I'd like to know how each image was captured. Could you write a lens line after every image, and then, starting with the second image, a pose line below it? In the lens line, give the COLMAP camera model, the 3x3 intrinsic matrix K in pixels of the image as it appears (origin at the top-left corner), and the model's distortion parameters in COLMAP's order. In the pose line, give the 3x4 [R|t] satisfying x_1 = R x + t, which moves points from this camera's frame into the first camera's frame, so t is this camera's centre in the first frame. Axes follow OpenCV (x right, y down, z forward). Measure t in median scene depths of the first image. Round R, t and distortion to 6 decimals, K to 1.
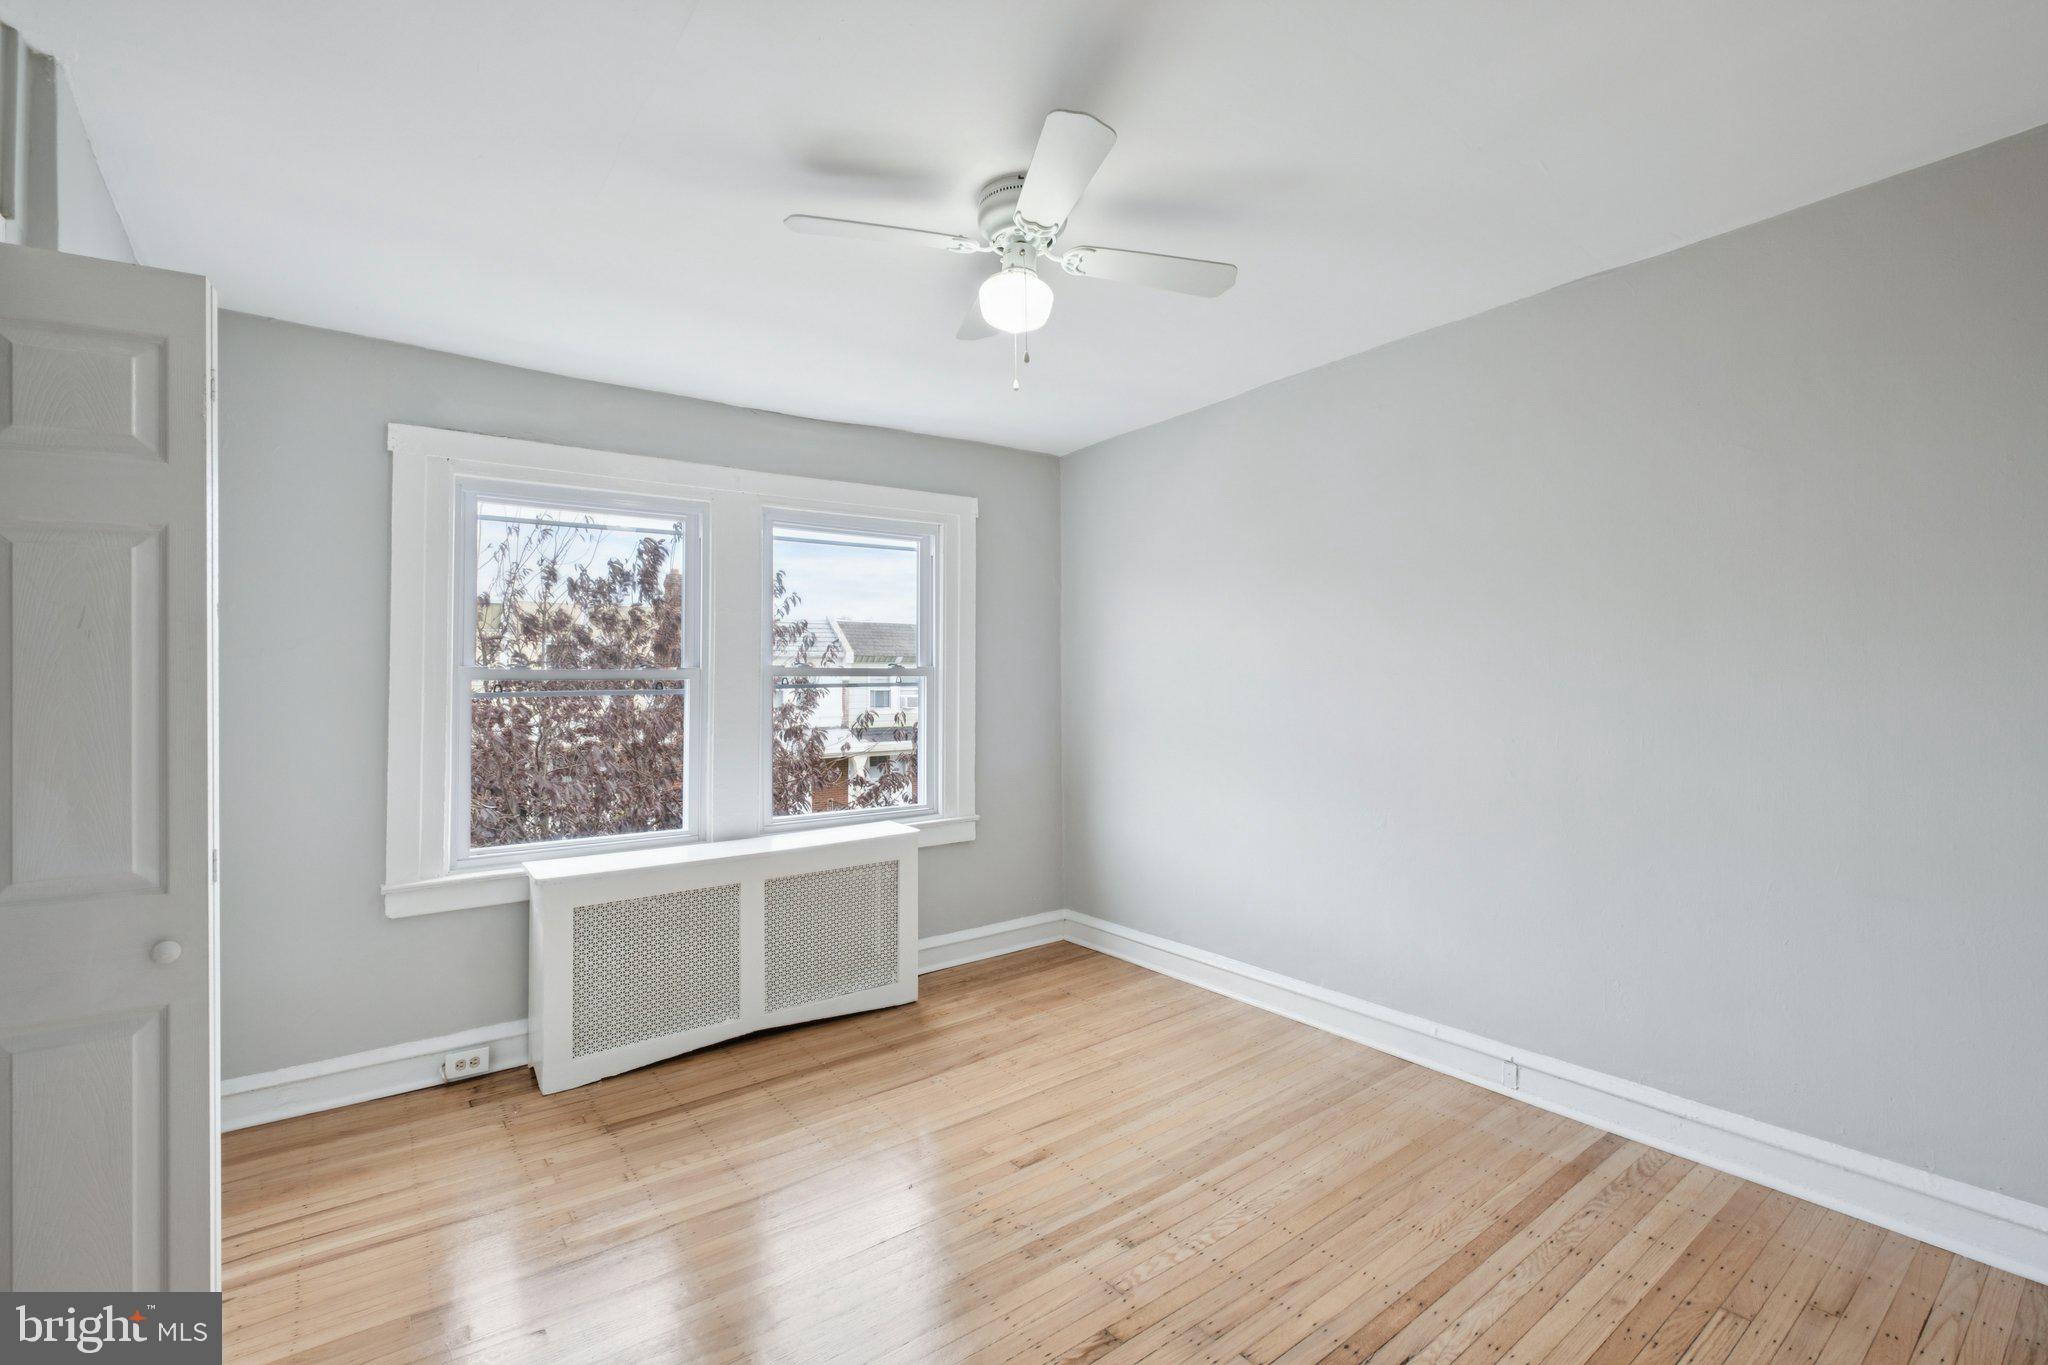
lens RADIAL K [[897.9, 0, 1019.9], [0, 897.9, 672.9], [0, 0, 1]] dist [-0.000963, -0.000463]
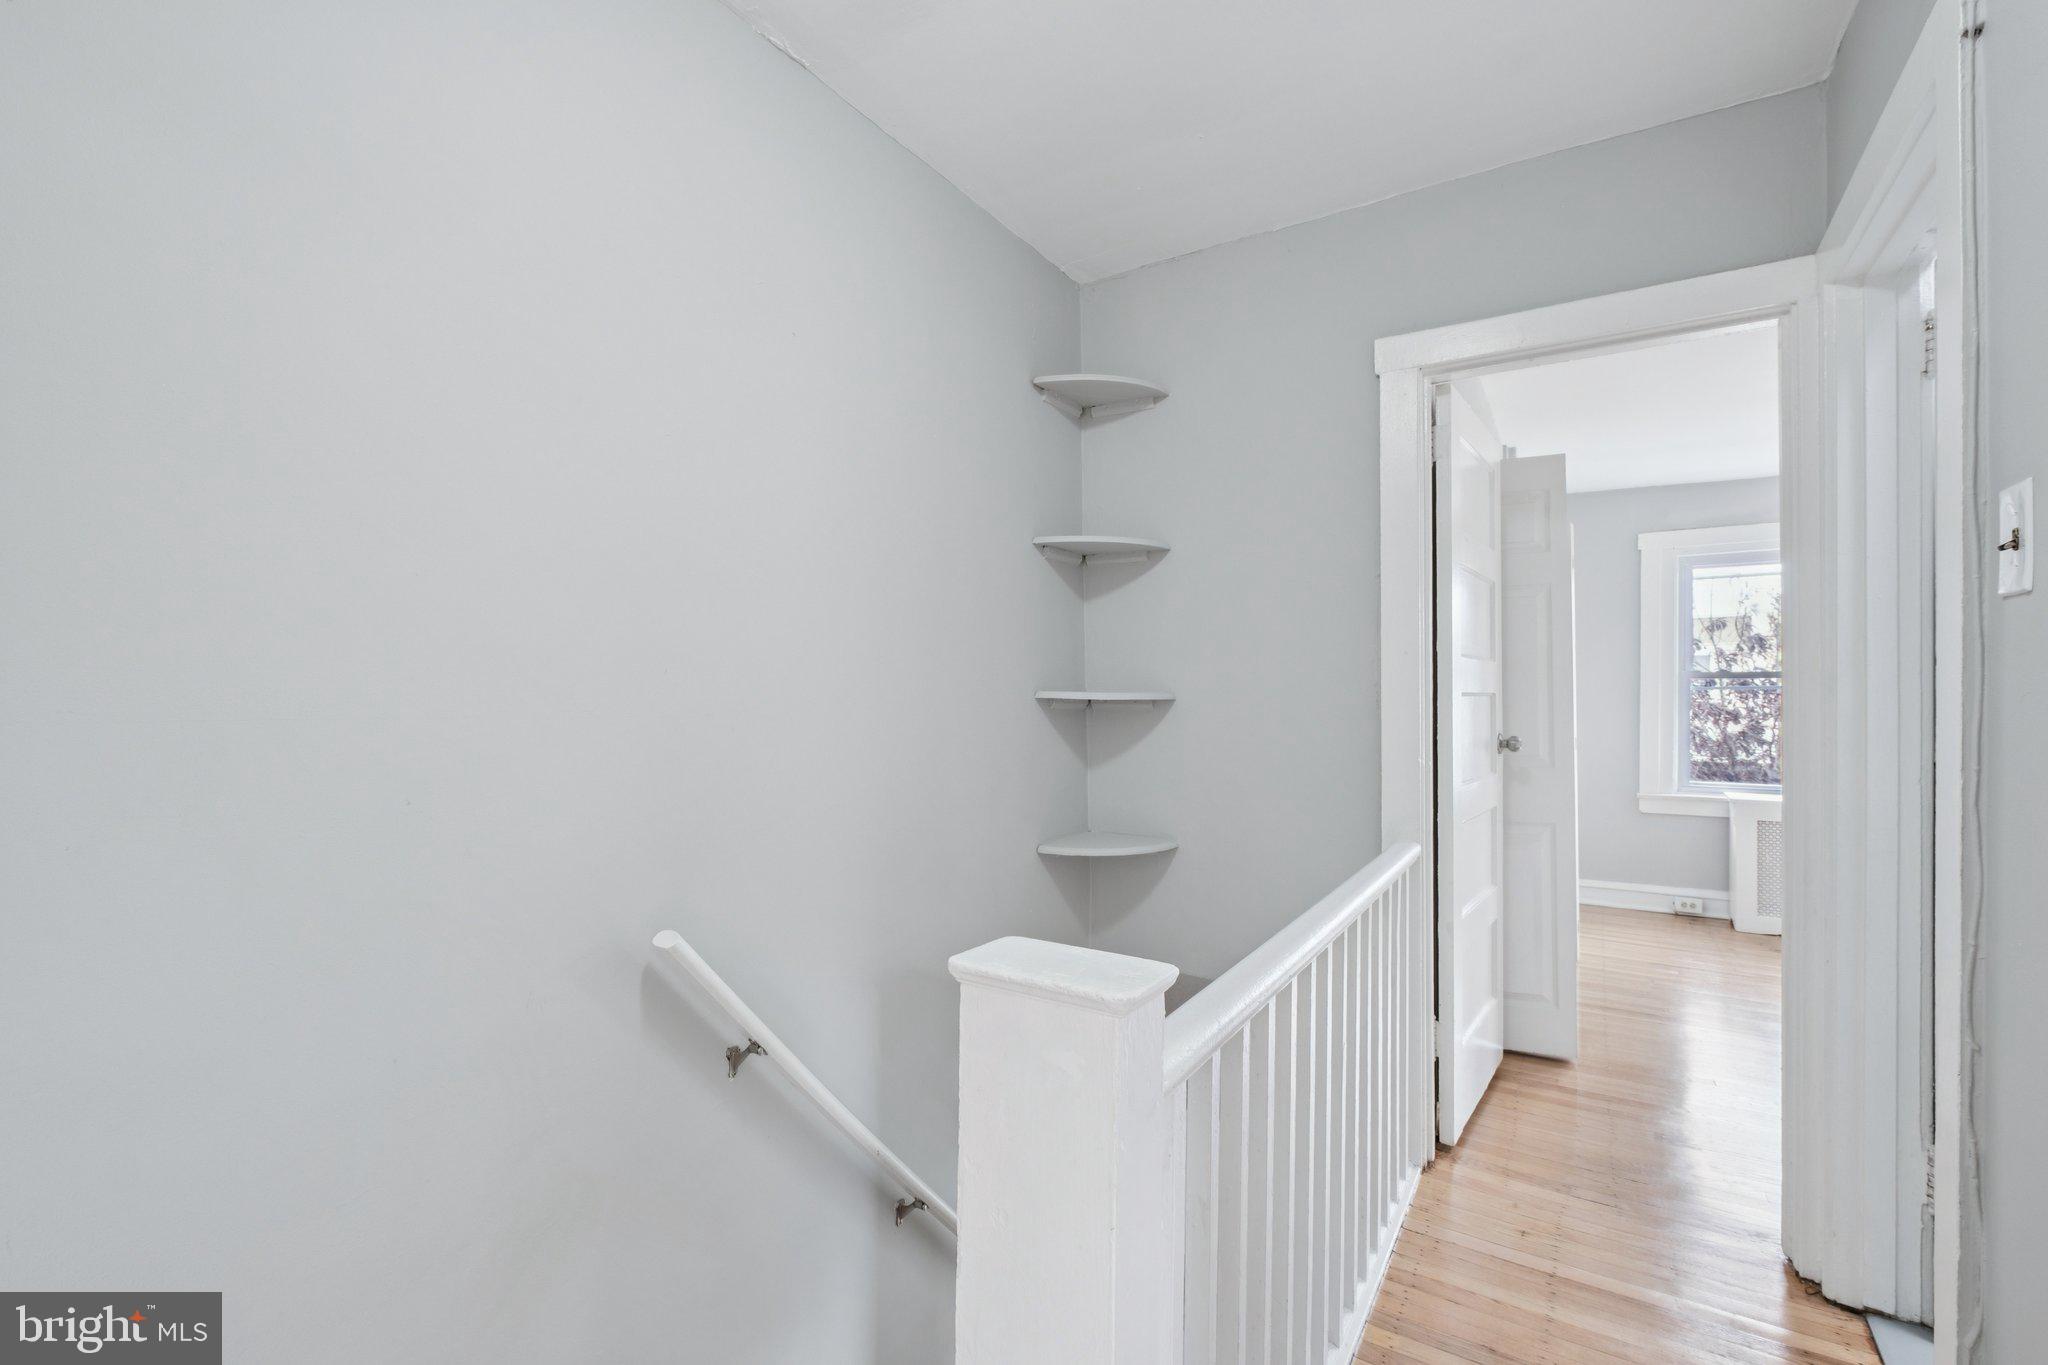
lens RADIAL K [[897.9, 0, 1024.1], [0, 897.9, 692.9], [0, 0, 1]] dist [-0.000963, -0.000463]
pose [[0.348299, -0.003636, -0.937376, 0.517856], [0.008193, 0.999966, -0.000834, 0.028275], [0.937348, -0.007390, 0.348317, -0.734640]]
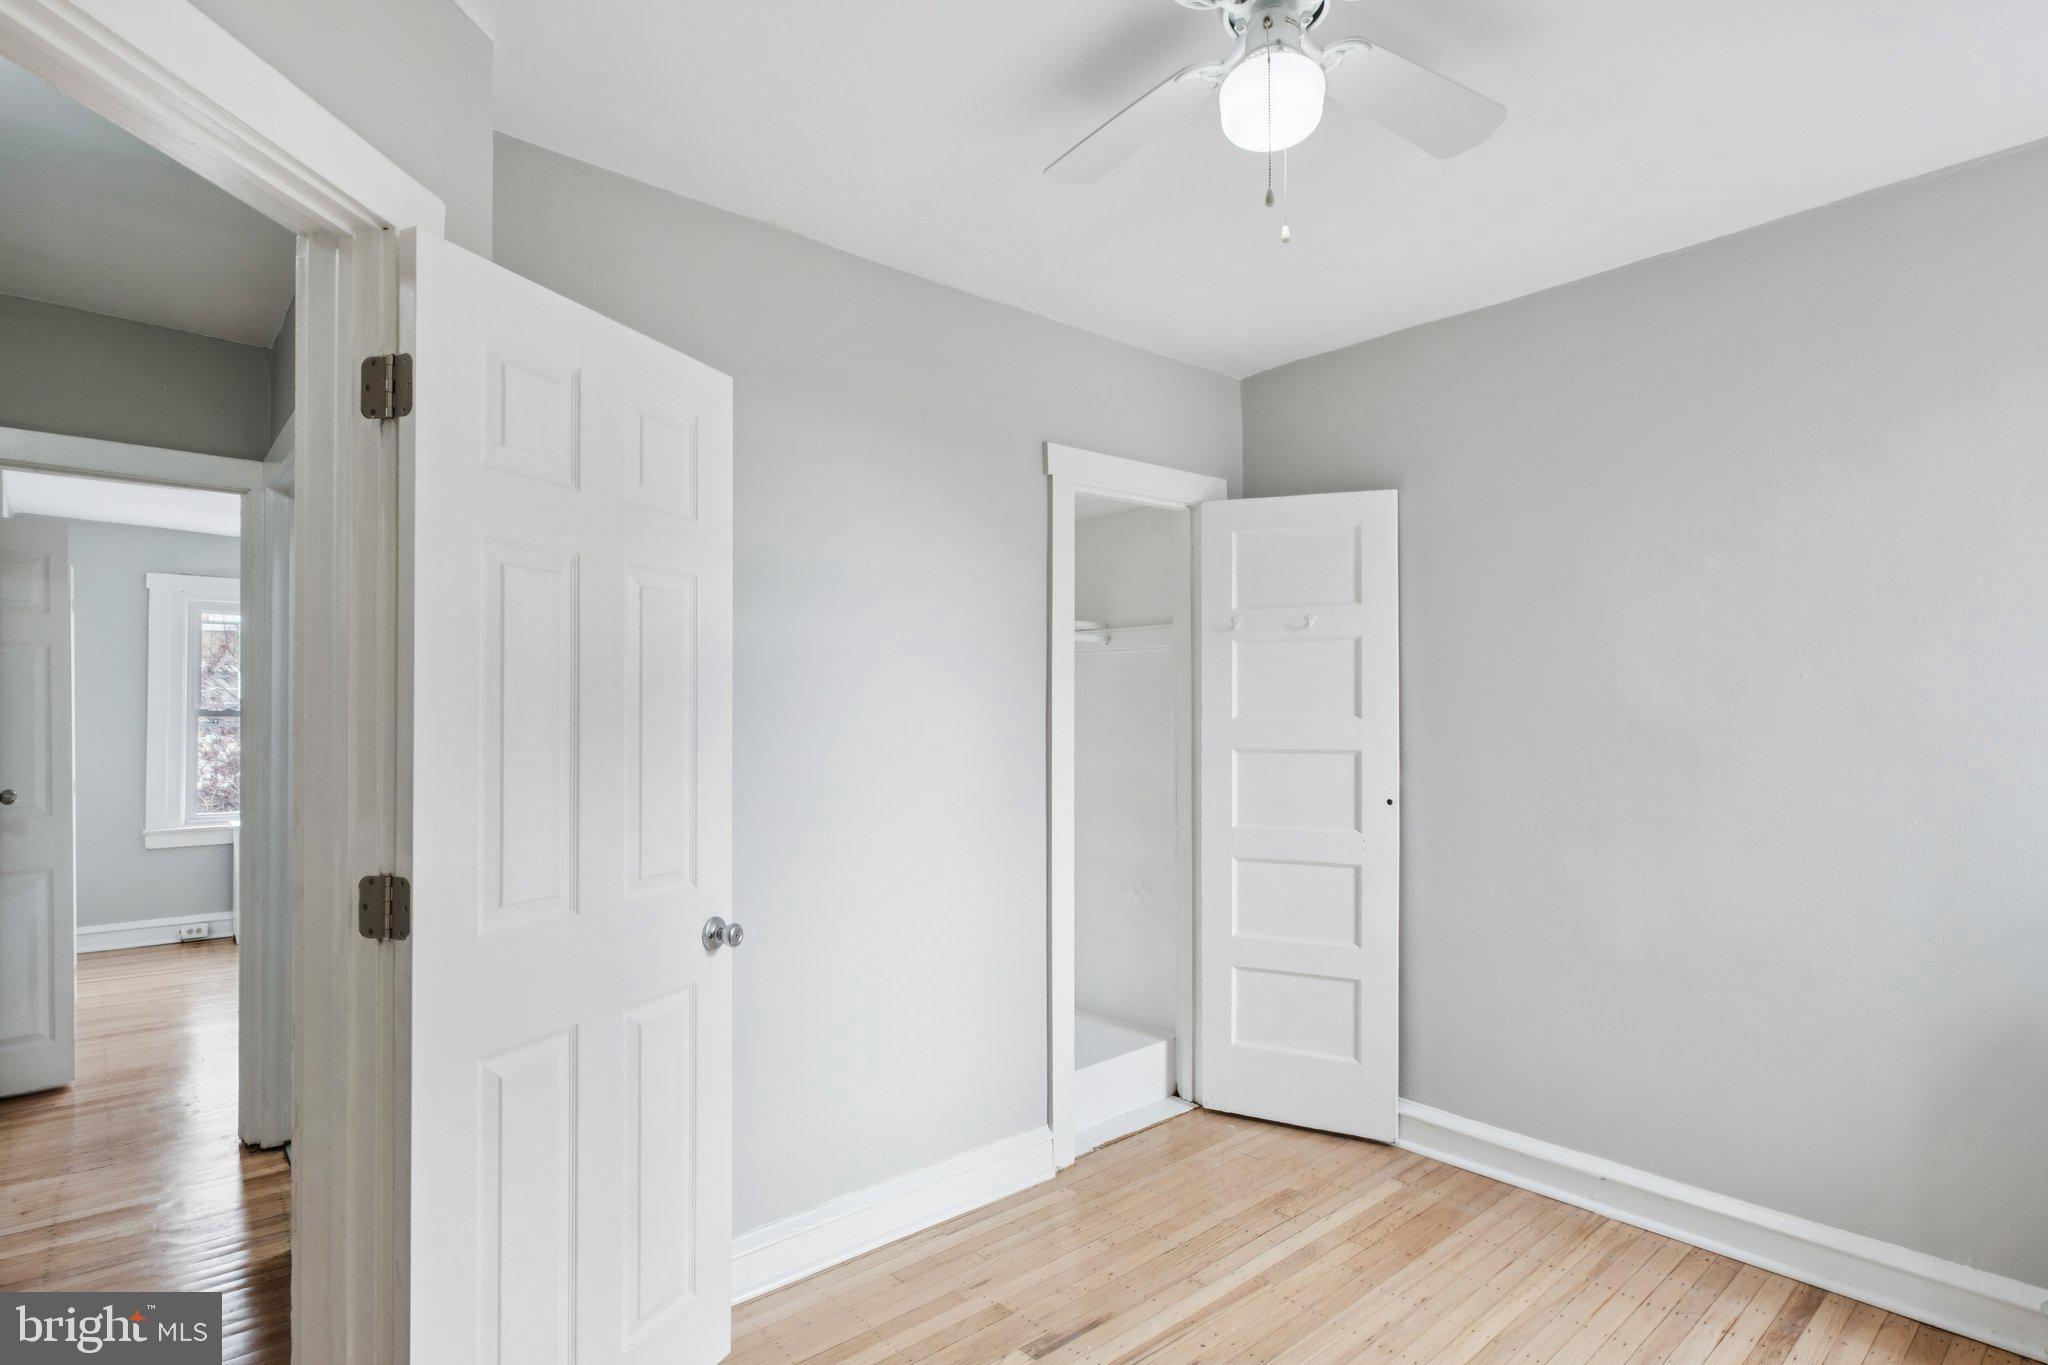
lens RADIAL K [[1040.9, 0, 1028.3], [0, 1040.9, 702.1], [0, 0, 1]] dist [-0.006881, 0.000385]
pose [[0.996552, 0.001714, 0.082952, 0.842348], [-0.001923, 0.999995, 0.002444, -0.025363], [-0.082948, -0.002595, 0.996551, -1.157801]]
